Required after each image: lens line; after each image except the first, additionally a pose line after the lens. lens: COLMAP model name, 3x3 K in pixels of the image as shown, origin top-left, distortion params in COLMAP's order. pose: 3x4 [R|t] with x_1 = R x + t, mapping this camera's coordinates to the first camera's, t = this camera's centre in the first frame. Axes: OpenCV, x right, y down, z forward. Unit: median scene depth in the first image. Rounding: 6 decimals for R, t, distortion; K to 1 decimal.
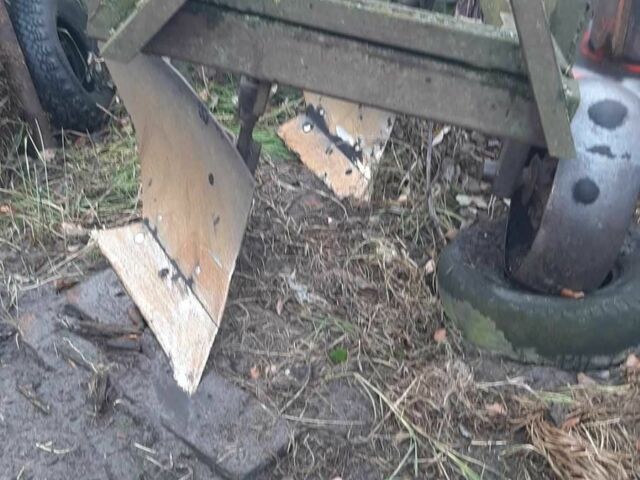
lens RADIAL K [[838.2, 0, 320.0], [0, 838.2, 239.9], [0, 0, 1]] dist [0.067639, 0.000000]
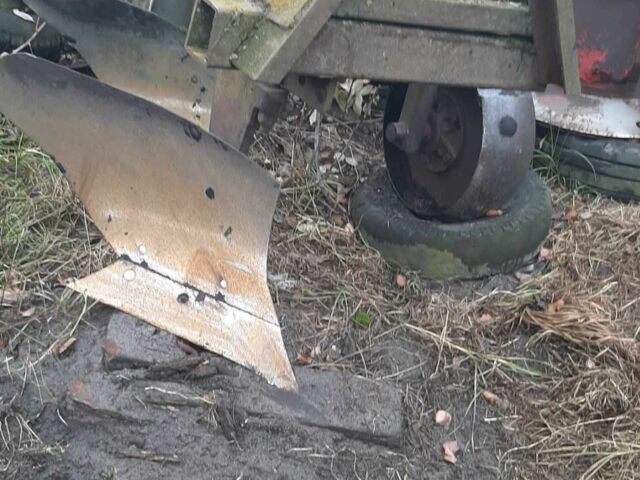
lens RADIAL K [[838.2, 0, 319.7], [0, 838.2, 240.9], [0, 0, 1]] dist [0.067639, 0.000000]
pose [[0.833646, -0.270275, 0.481650, -0.580819], [0.263089, 0.961111, 0.083965, -0.075229], [-0.485612, 0.056719, 0.872332, 0.067316]]
